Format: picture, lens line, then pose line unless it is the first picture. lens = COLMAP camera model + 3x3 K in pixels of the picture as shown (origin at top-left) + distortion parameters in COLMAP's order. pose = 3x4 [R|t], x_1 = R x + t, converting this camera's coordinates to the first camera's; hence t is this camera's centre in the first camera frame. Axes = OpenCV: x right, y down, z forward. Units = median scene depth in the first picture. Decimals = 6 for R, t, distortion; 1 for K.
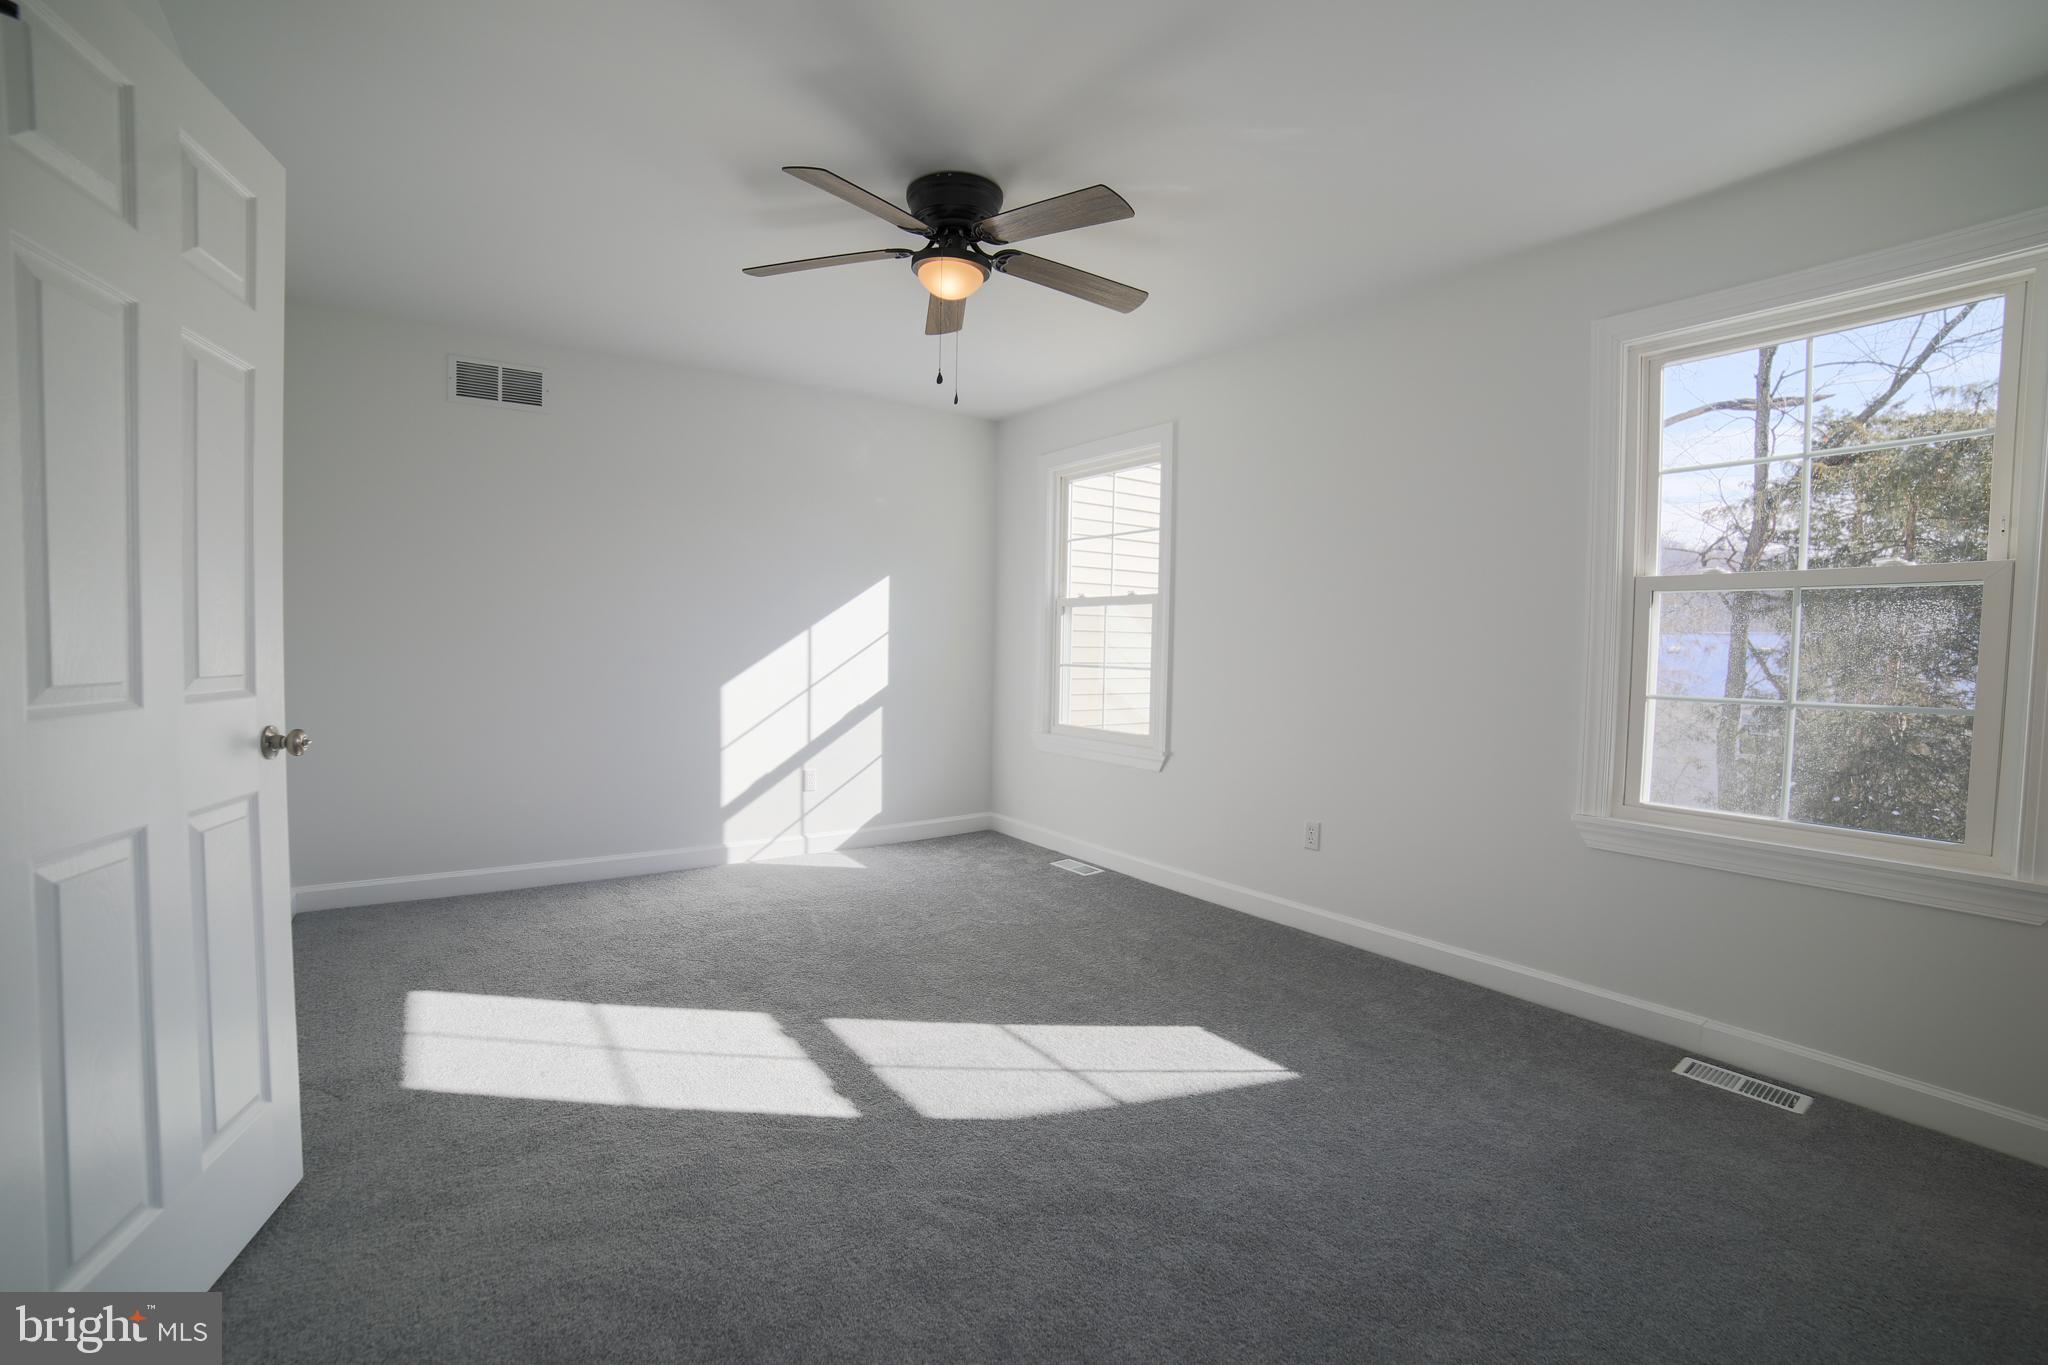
lens RADIAL K [[877.5, 0, 1026.9], [0, 877.5, 689.8], [0, 0, 1]] dist [-0.094837, 0.030428]
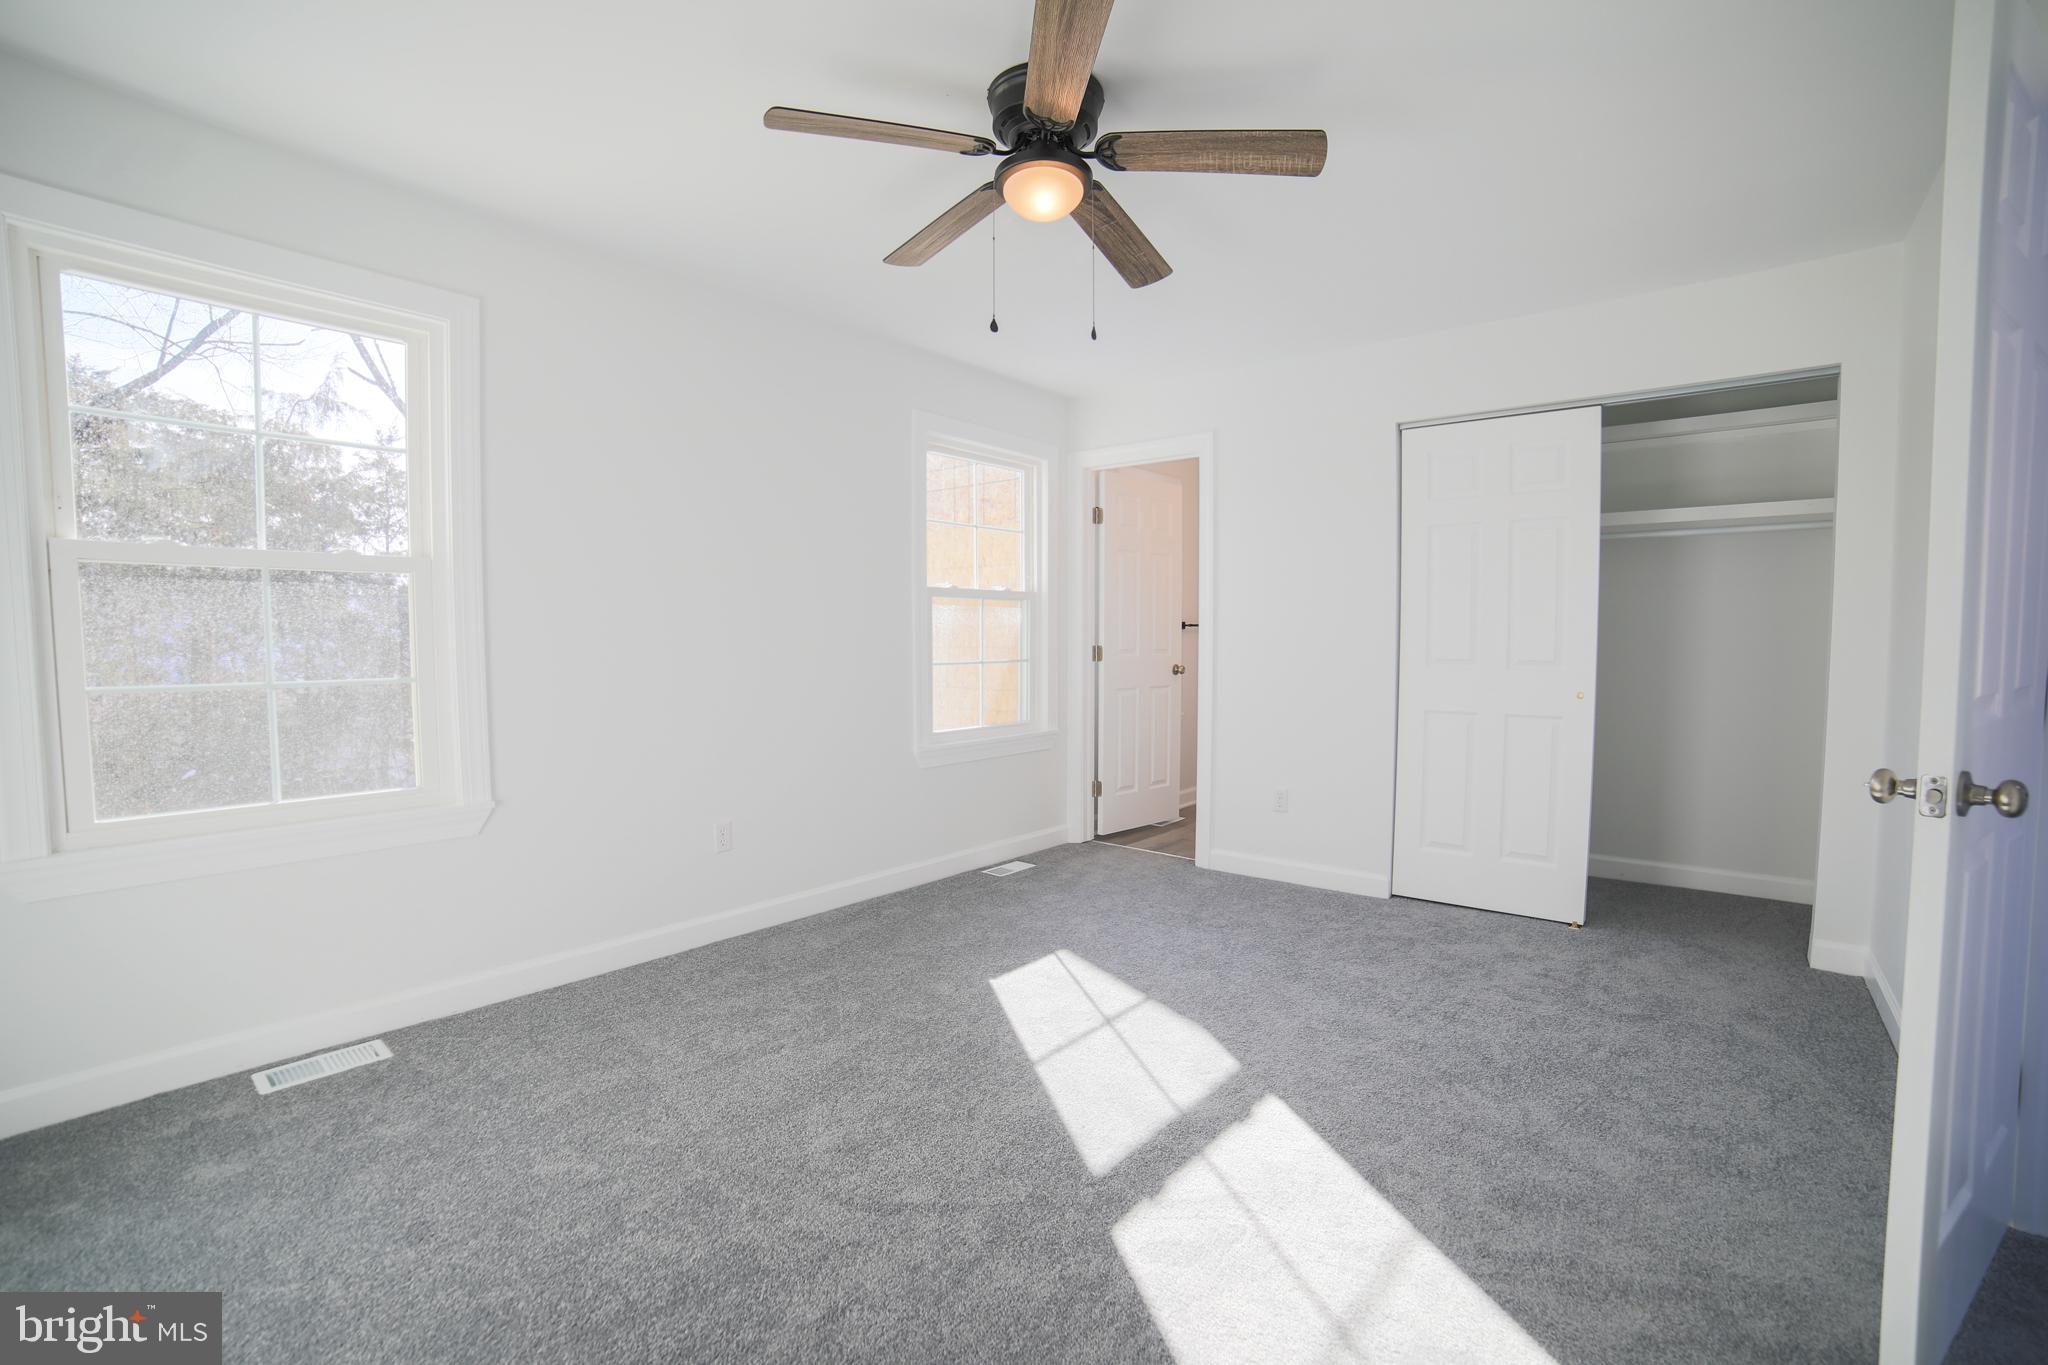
lens RADIAL K [[877.5, 0, 1026.9], [0, 877.5, 689.8], [0, 0, 1]] dist [-0.094837, 0.030428]
pose [[-0.239434, -0.074572, 0.968045, -0.884817], [0.045963, 0.995058, 0.088022, -0.080198], [-0.969824, 0.065570, -0.234823, 1.213258]]
